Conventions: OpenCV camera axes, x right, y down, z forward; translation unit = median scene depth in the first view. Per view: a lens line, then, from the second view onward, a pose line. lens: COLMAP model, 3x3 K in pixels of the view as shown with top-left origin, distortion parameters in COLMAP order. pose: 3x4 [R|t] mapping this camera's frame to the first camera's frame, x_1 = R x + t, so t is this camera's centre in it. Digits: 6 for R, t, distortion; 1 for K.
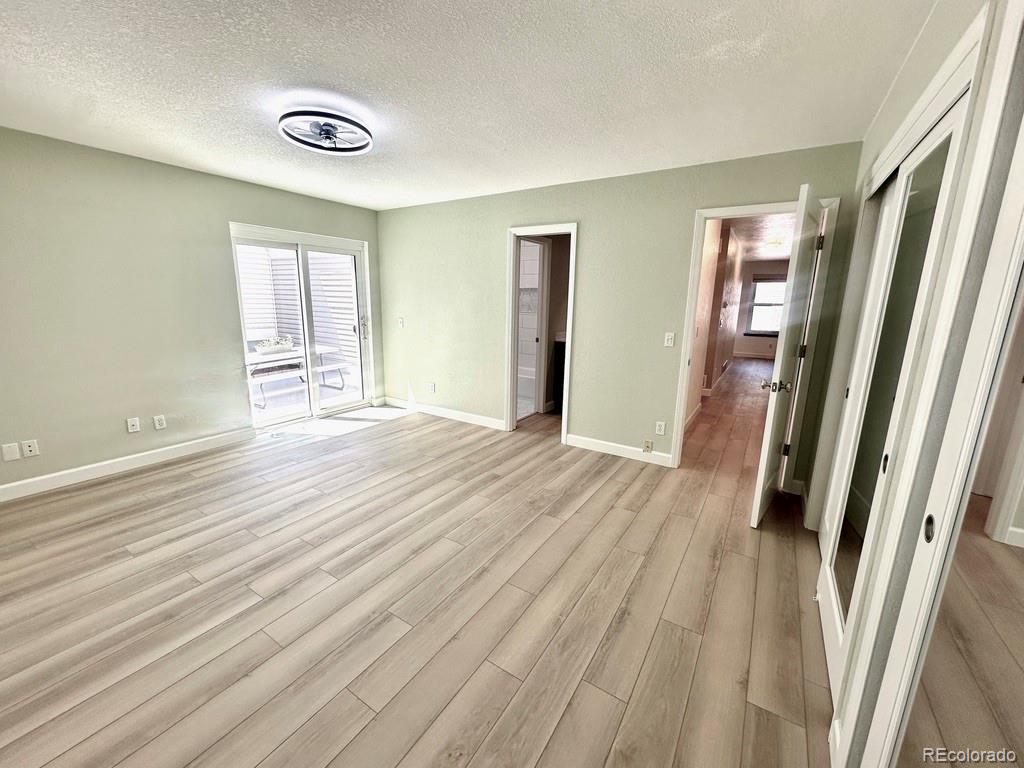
lens RADIAL K [[409.2, 0, 511.1], [0, 409.2, 384.0], [0, 0, 1]] dist [-0.001522, 0.000508]
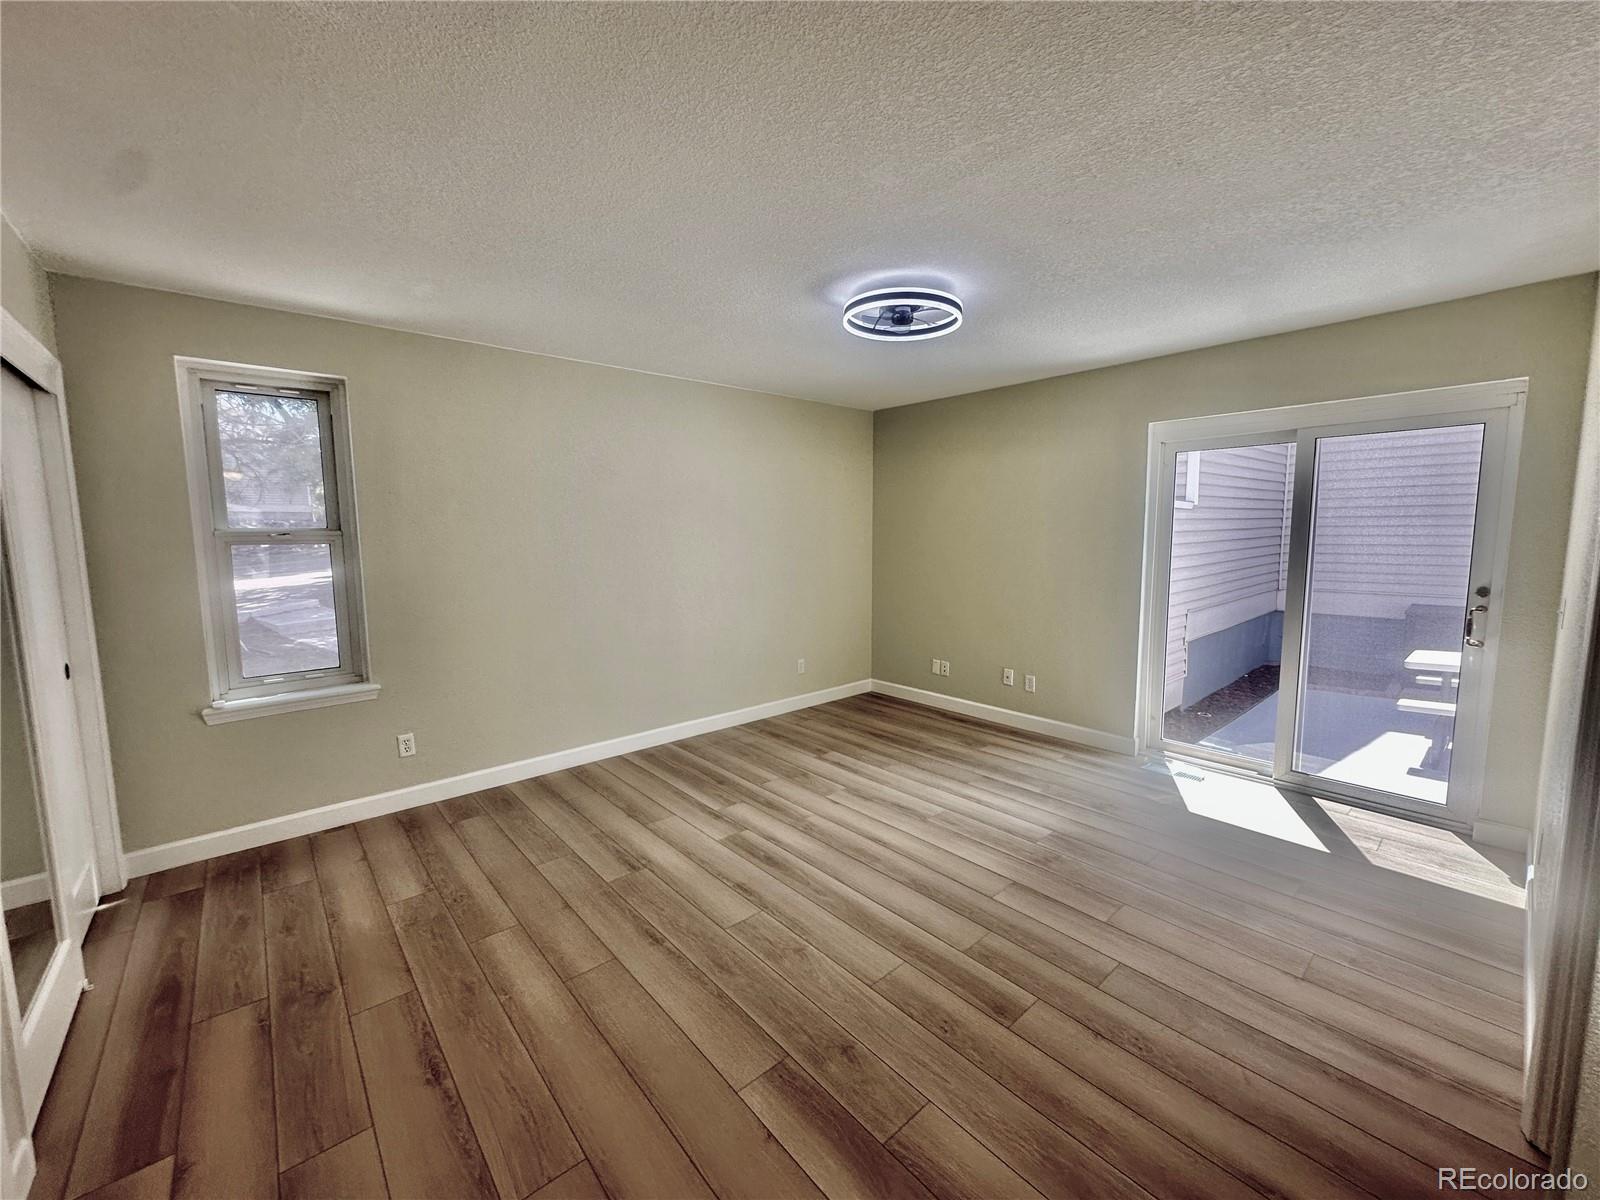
lens RADIAL K [[639.4, 0, 798.5], [0, 639.4, 595.2], [0, 0, 1]] dist [-0.001522, 0.000508]
pose [[-0.276892, 0.083234, -0.957289, 0.711901], [-0.194221, 0.970831, 0.140589, -0.242345], [0.941068, 0.224854, -0.252649, 1.179841]]
